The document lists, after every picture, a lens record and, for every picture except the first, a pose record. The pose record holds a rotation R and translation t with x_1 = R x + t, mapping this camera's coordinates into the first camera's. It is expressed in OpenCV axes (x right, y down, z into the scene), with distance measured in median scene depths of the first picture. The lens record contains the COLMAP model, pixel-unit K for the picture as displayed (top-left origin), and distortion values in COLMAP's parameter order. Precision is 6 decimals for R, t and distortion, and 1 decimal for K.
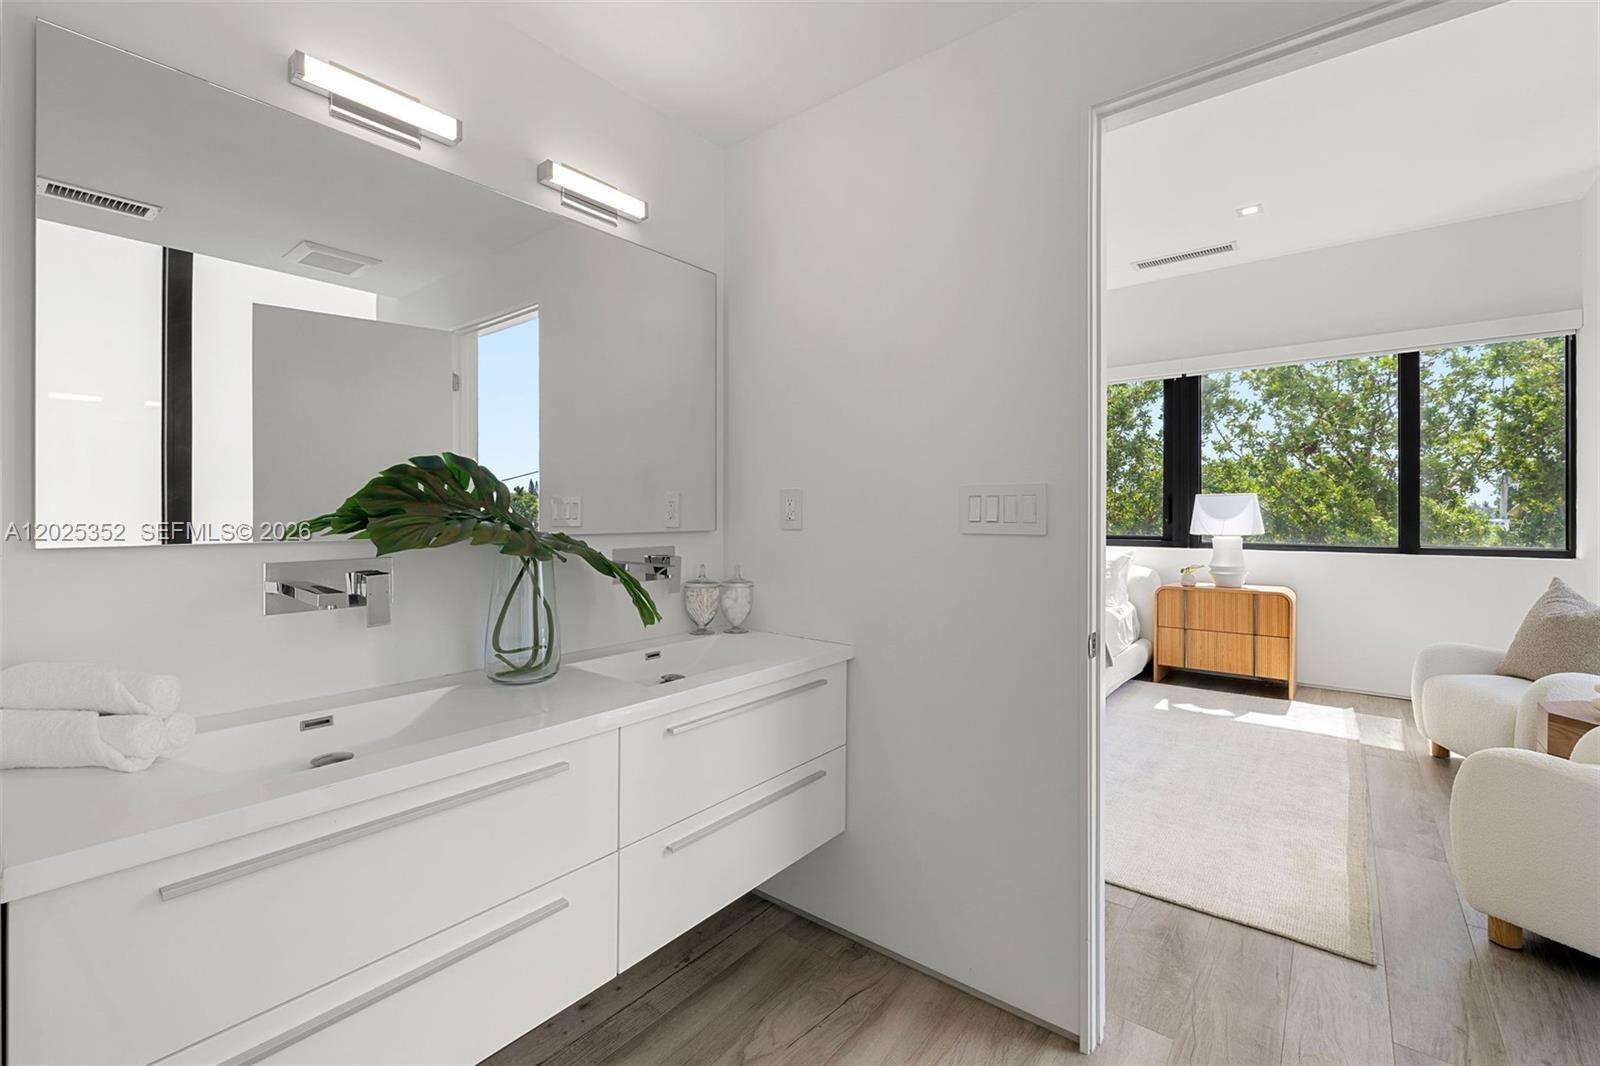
lens RADIAL K [[675.0, 0, 776.7], [0, 675.0, 514.2], [0, 0, 1]] dist [-0.001887, -0.000467]
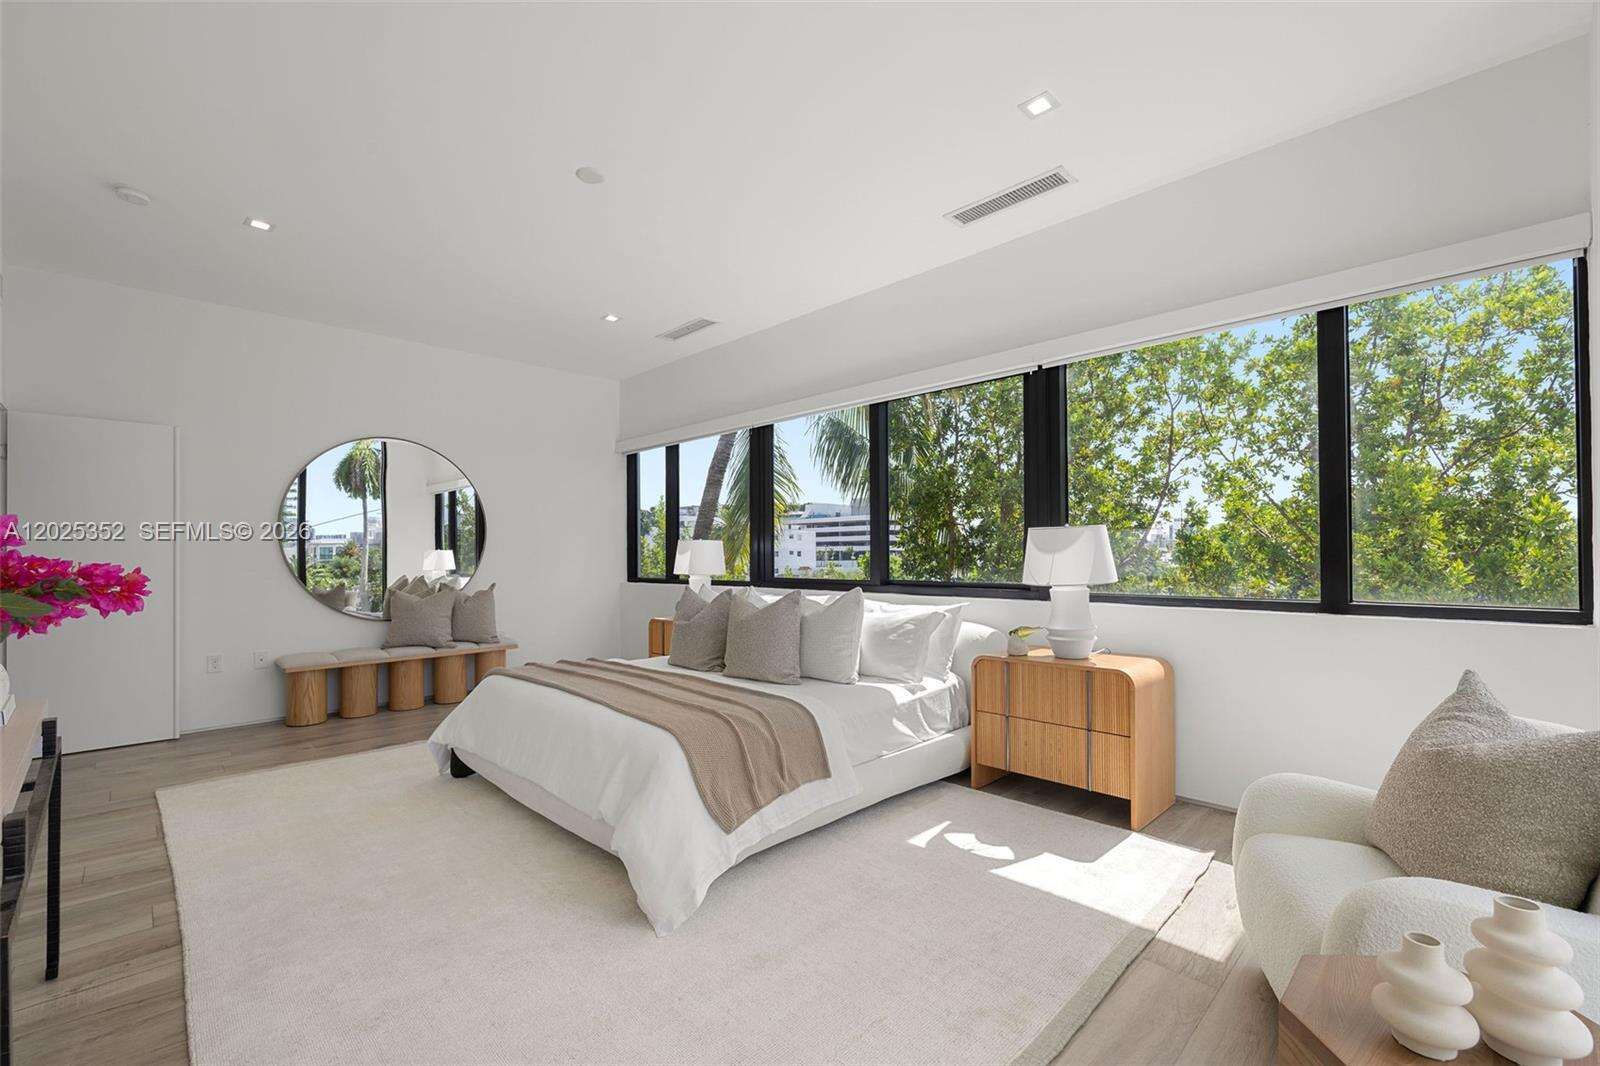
lens RADIAL K [[675.0, 0, 766.0], [0, 675.0, 547.9], [0, 0, 1]] dist [-0.001887, -0.000467]
pose [[0.992902, -0.007624, -0.118687, 0.460607], [0.006432, 0.999925, -0.010423, -0.001795], [0.118758, 0.009586, 0.992877, 0.273121]]
